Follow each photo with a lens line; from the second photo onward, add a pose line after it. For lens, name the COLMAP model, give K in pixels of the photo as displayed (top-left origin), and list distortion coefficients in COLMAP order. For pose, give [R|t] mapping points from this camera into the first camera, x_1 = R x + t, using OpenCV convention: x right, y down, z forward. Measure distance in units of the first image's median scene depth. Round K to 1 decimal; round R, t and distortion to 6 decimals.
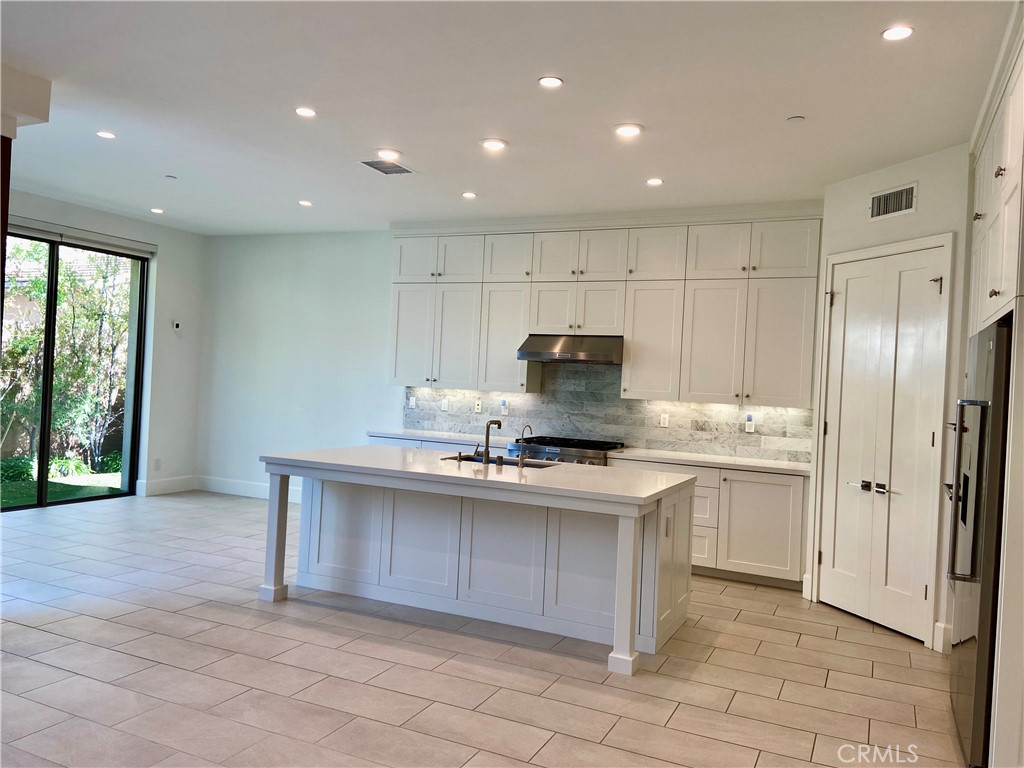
lens RADIAL K [[778.6, 0, 513.5], [0, 778.6, 381.2], [0, 0, 1]] dist [0.089730, -0.004480]
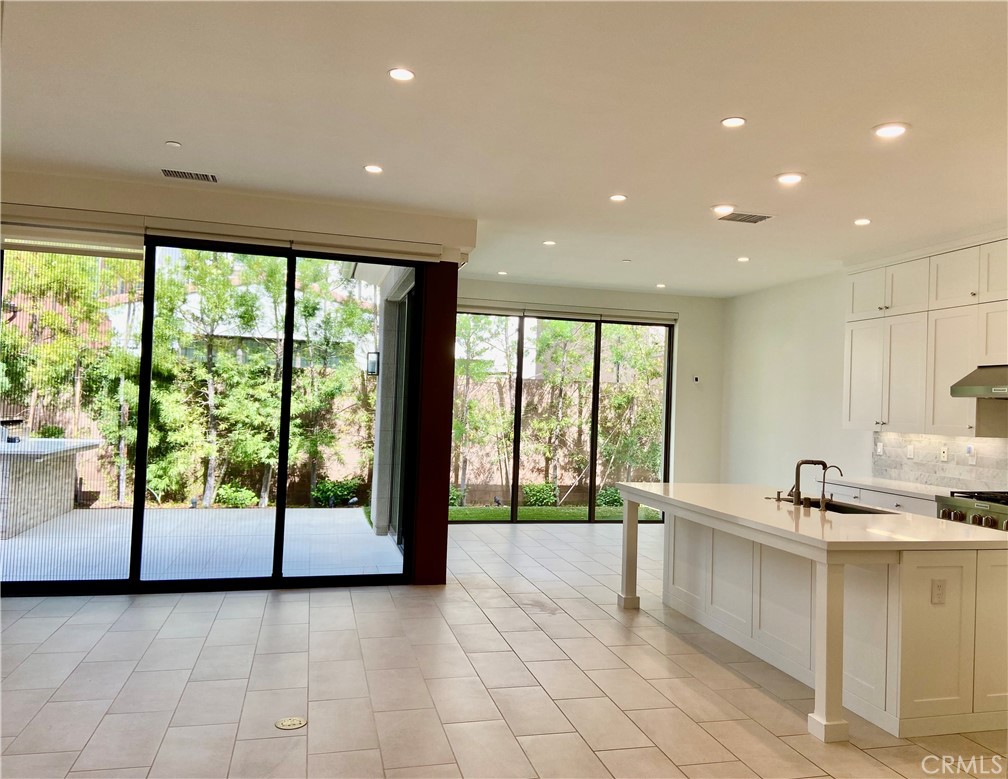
lens RADIAL K [[786.3, 0, 503.3], [0, 786.3, 386.2], [0, 0, 1]] dist [0.007927, -0.008657]
pose [[0.628482, -0.045686, -0.776481, 0.353629], [-0.006403, 0.997936, -0.063898, 0.017959], [0.777798, 0.045131, 0.626892, 0.080446]]
